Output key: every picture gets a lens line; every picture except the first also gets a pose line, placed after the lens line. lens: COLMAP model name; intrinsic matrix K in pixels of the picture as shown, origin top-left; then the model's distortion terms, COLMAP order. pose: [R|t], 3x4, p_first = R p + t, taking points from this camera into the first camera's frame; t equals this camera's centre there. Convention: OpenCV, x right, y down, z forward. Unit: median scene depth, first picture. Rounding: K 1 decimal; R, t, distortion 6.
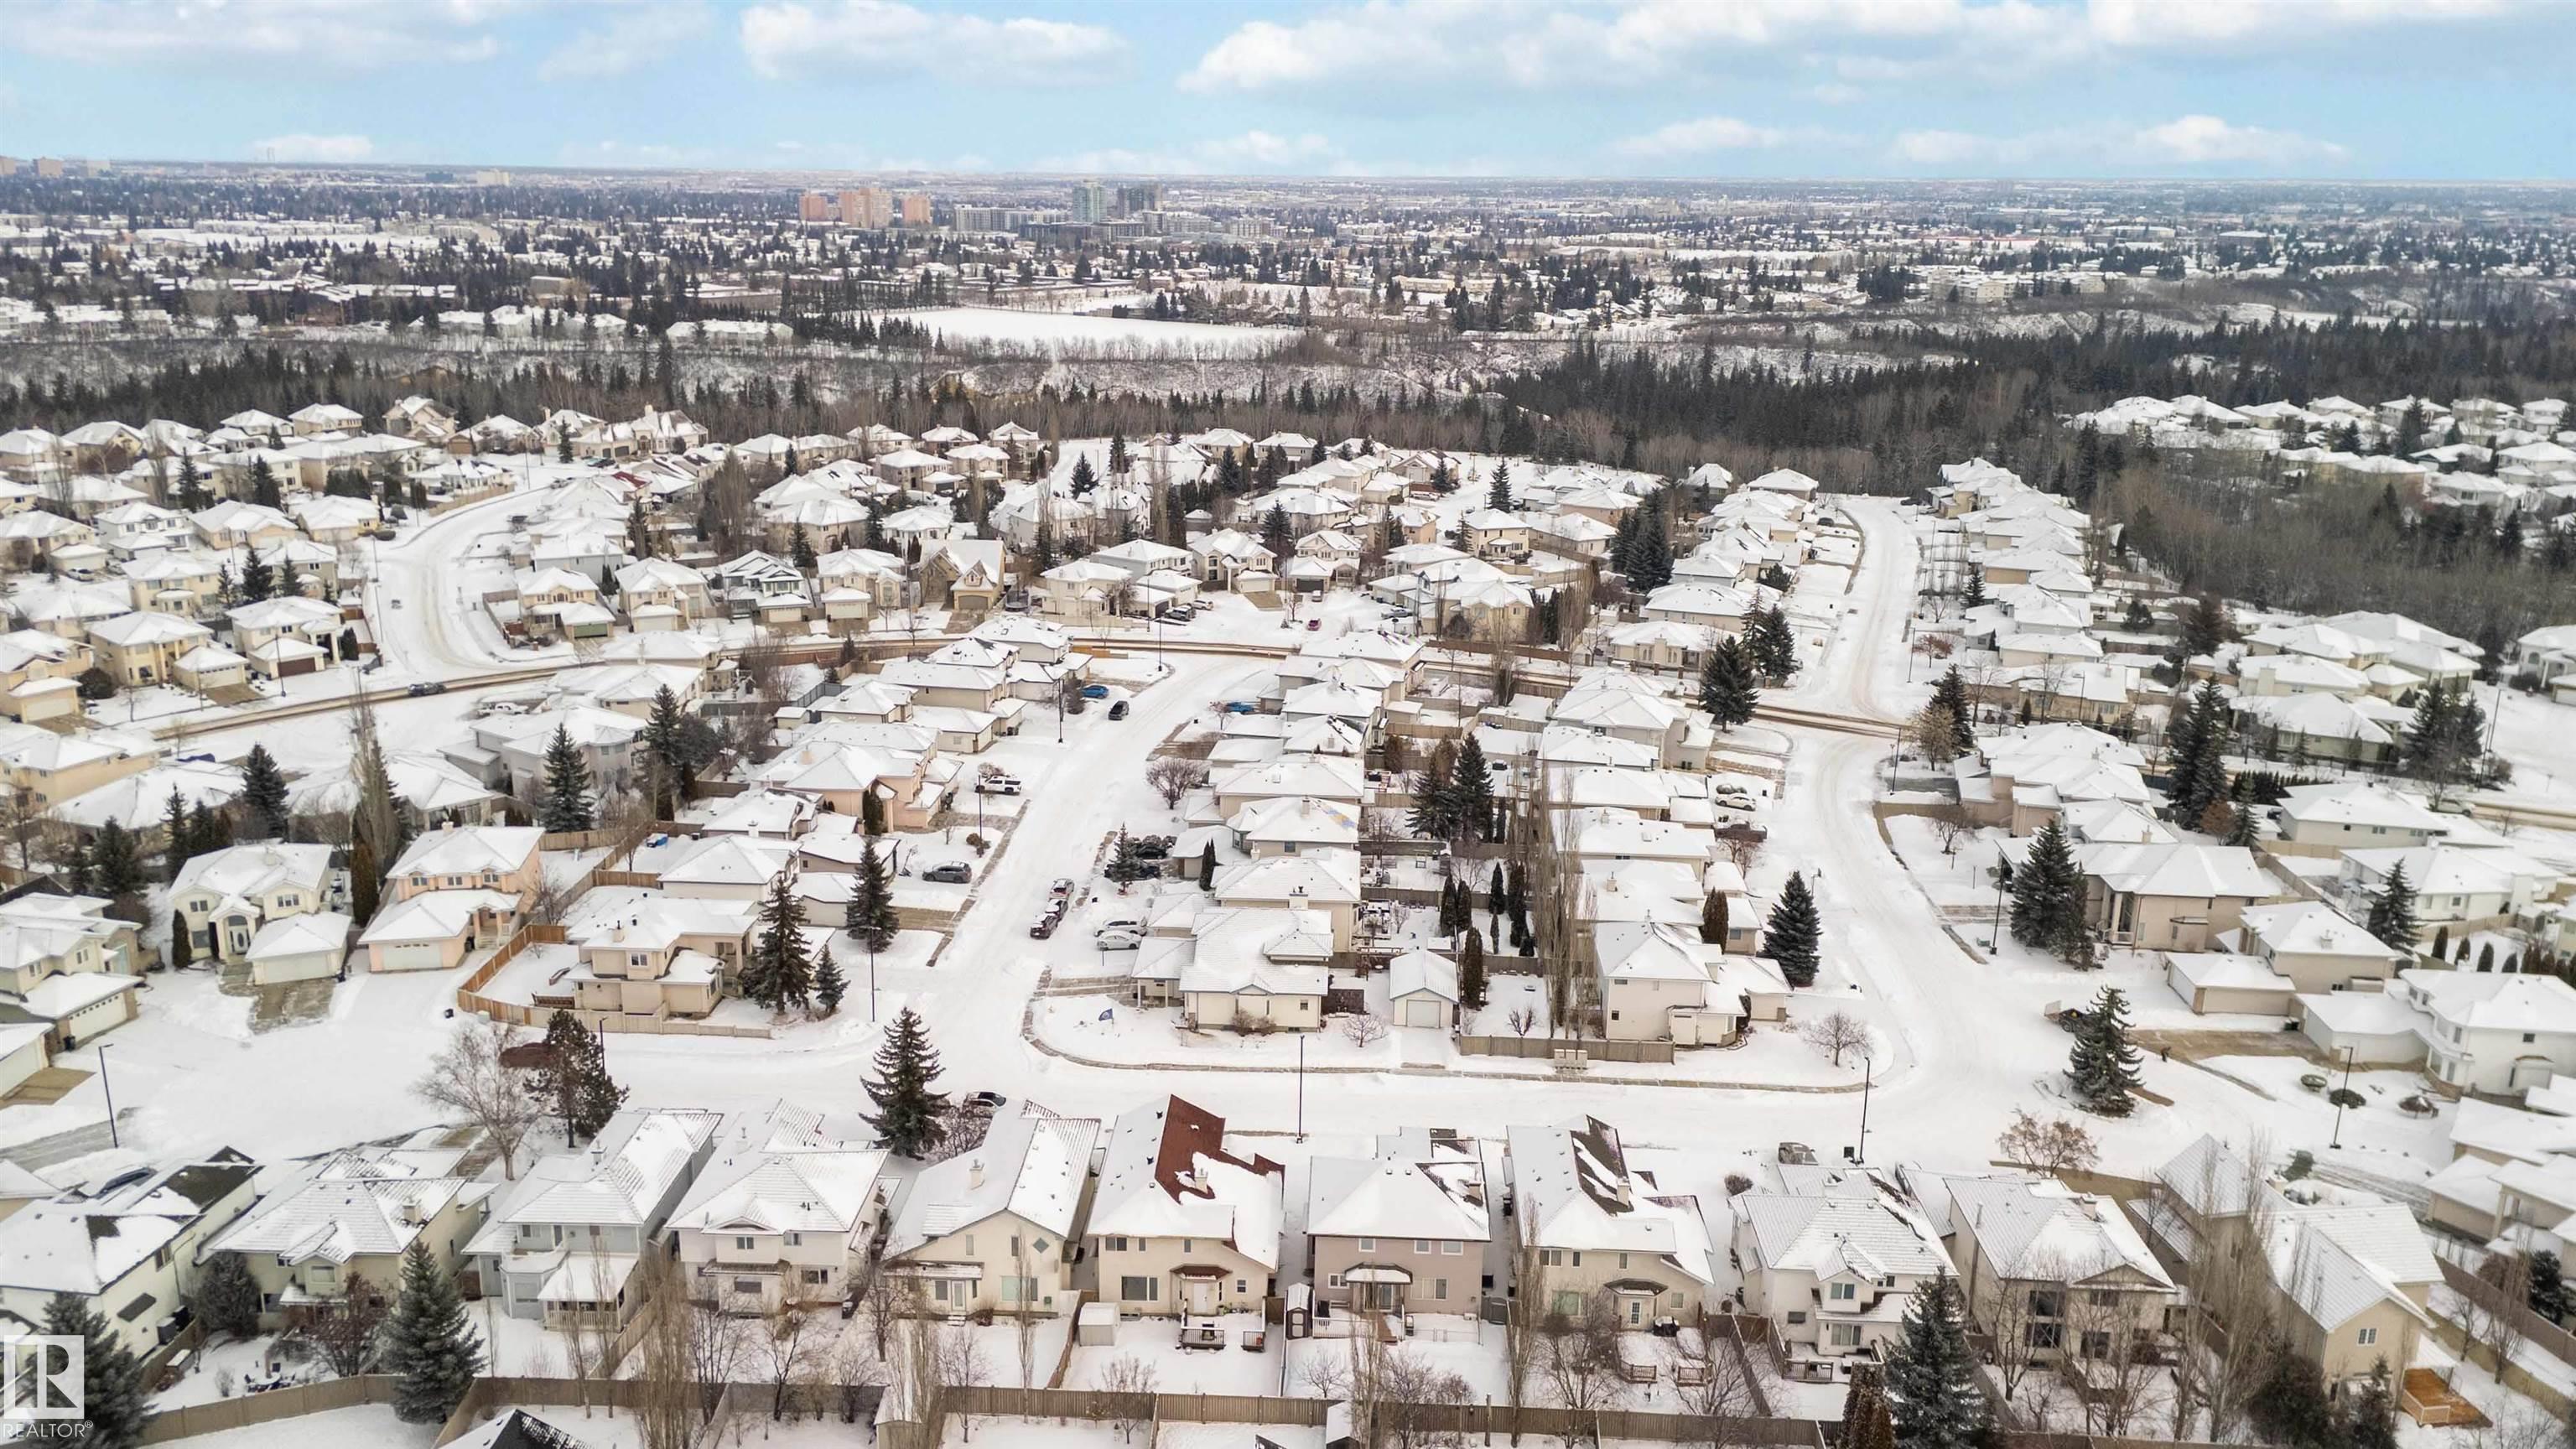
lens RADIAL K [[1853.0, 0, 1298.7], [0, 1853.0, 705.1], [0, 0, 1]] dist [0.132187, -0.163915]
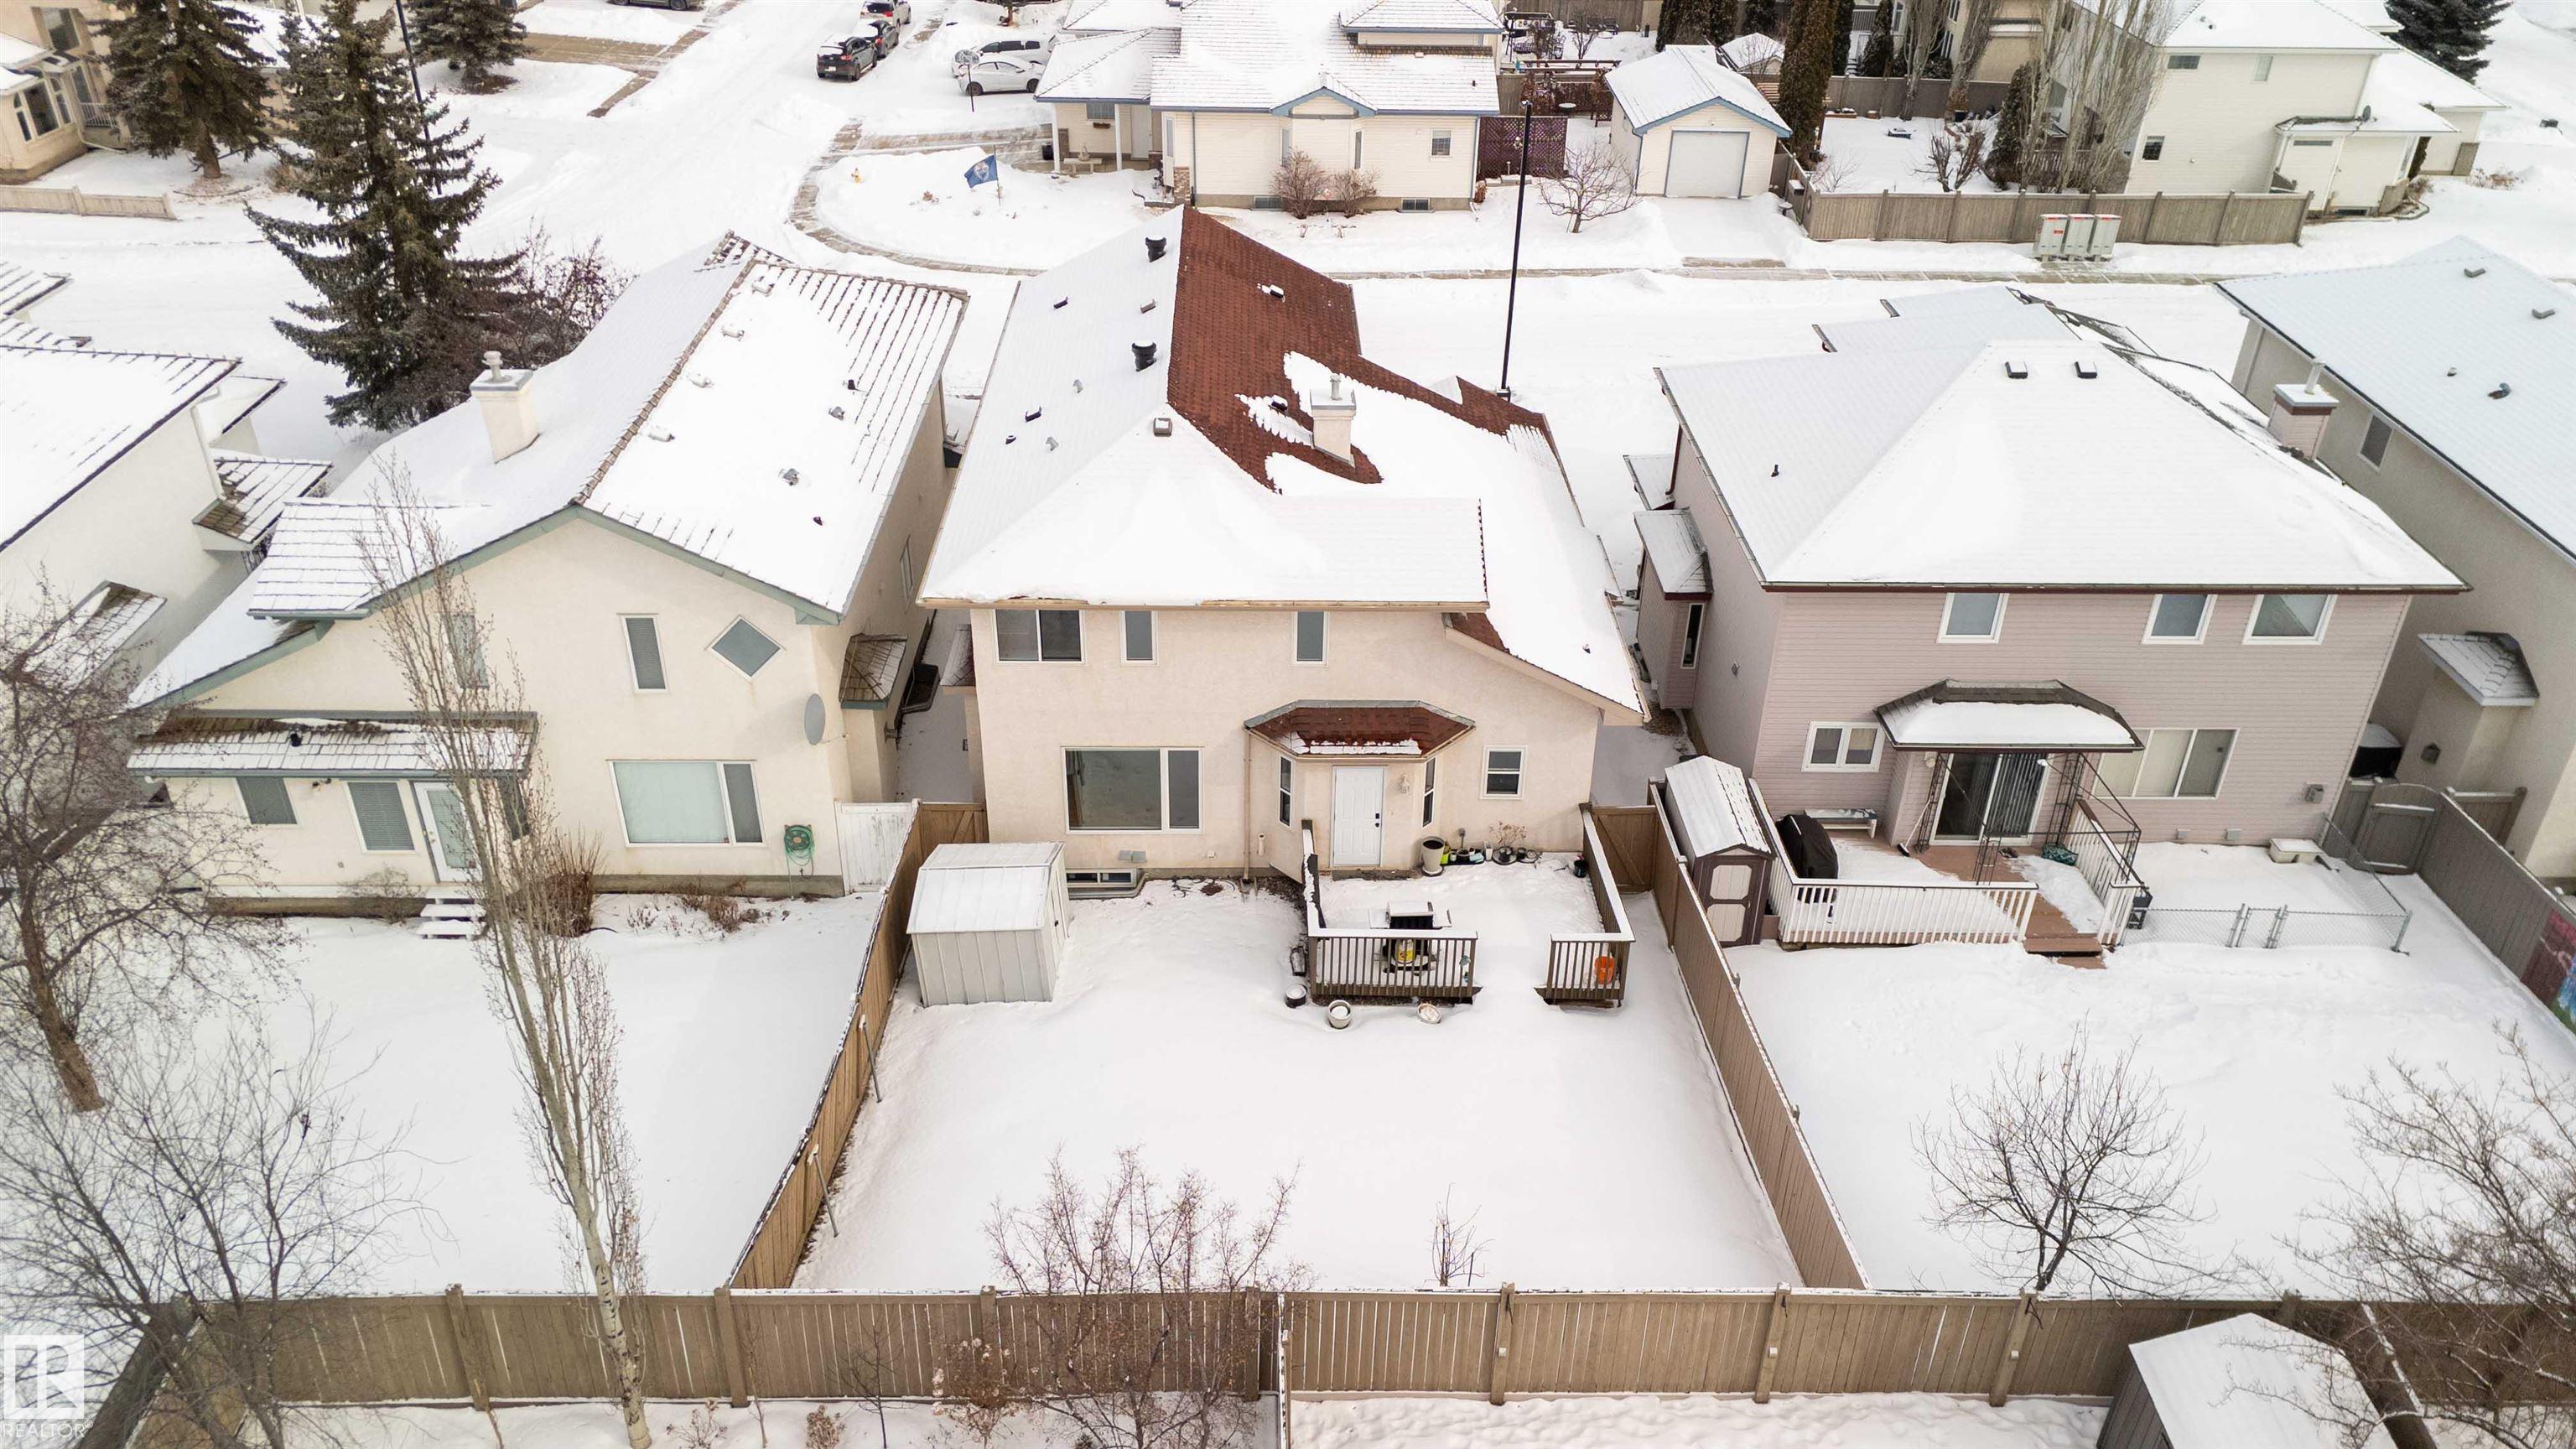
lens RADIAL K [[1853.0, 0, 1298.7], [0, 1853.0, 705.1], [0, 0, 1]] dist [0.132187, -0.163915]
pose [[0.998585, -0.025434, 0.046702, -0.072937], [0.011450, 0.960444, 0.278238, 0.223304], [-0.051931, -0.277309, 0.959376, 0.739974]]
